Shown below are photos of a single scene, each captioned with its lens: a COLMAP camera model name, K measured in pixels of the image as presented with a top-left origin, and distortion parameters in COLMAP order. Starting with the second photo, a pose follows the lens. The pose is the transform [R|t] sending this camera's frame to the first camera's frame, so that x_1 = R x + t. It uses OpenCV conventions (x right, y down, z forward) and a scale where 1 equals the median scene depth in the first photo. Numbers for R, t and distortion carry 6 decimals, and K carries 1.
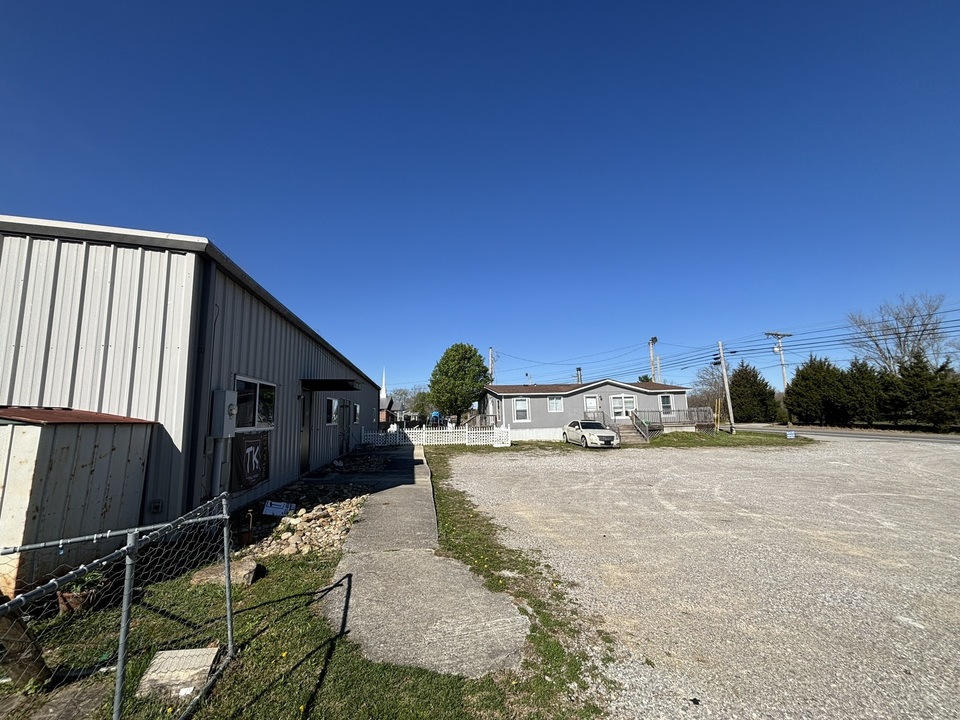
lens RADIAL K [[388.2, 0, 478.5], [0, 388.2, 359.1], [0, 0, 1]] dist [0.001592, 0.000249]
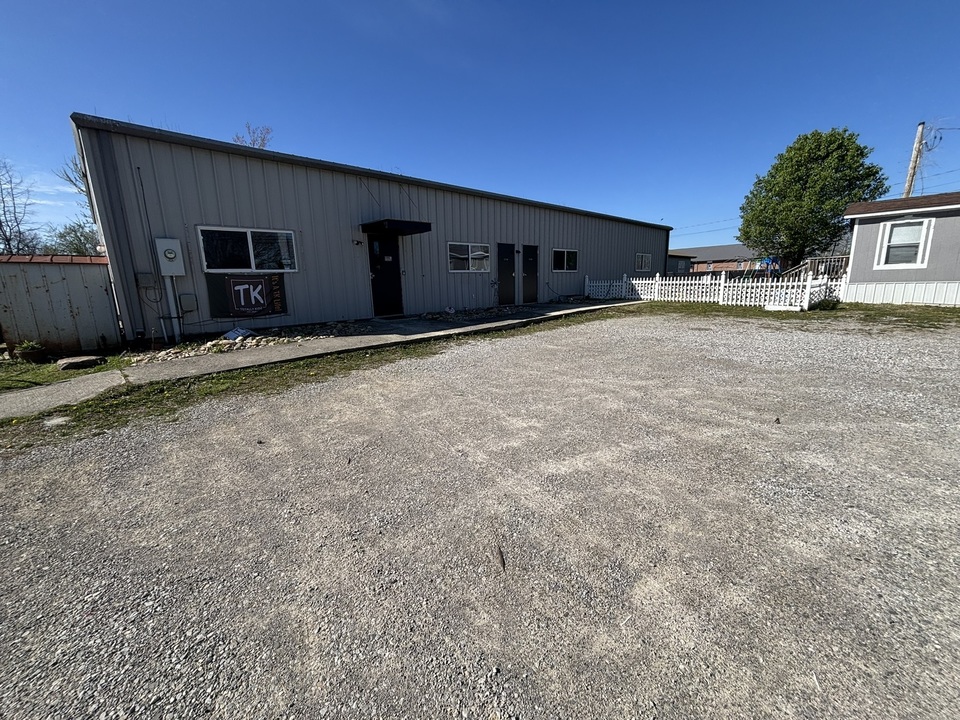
lens RADIAL K [[388.2, 0, 478.5], [0, 388.2, 359.1], [0, 0, 1]] dist [0.001592, 0.000249]
pose [[0.558877, 0.173841, -0.810824, 0.239230], [0.133256, 0.946245, 0.294725, 0.048560], [0.818473, -0.272762, 0.505670, 0.245034]]
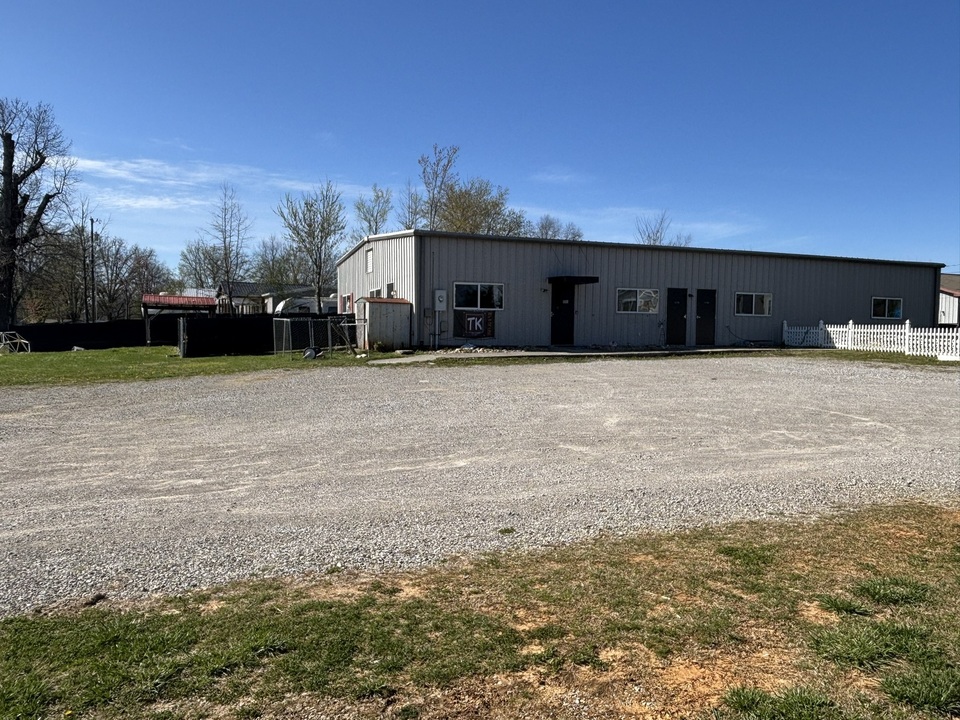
lens RADIAL K [[724.3, 0, 480.0], [0, 724.3, 360.0], [0, 0, 1]] dist [0.052185, -0.078531]
pose [[0.227999, 0.072147, -0.970985, 0.784132], [0.125774, 0.986713, 0.102849, 0.017867], [0.965504, -0.145574, 0.215896, 0.061749]]
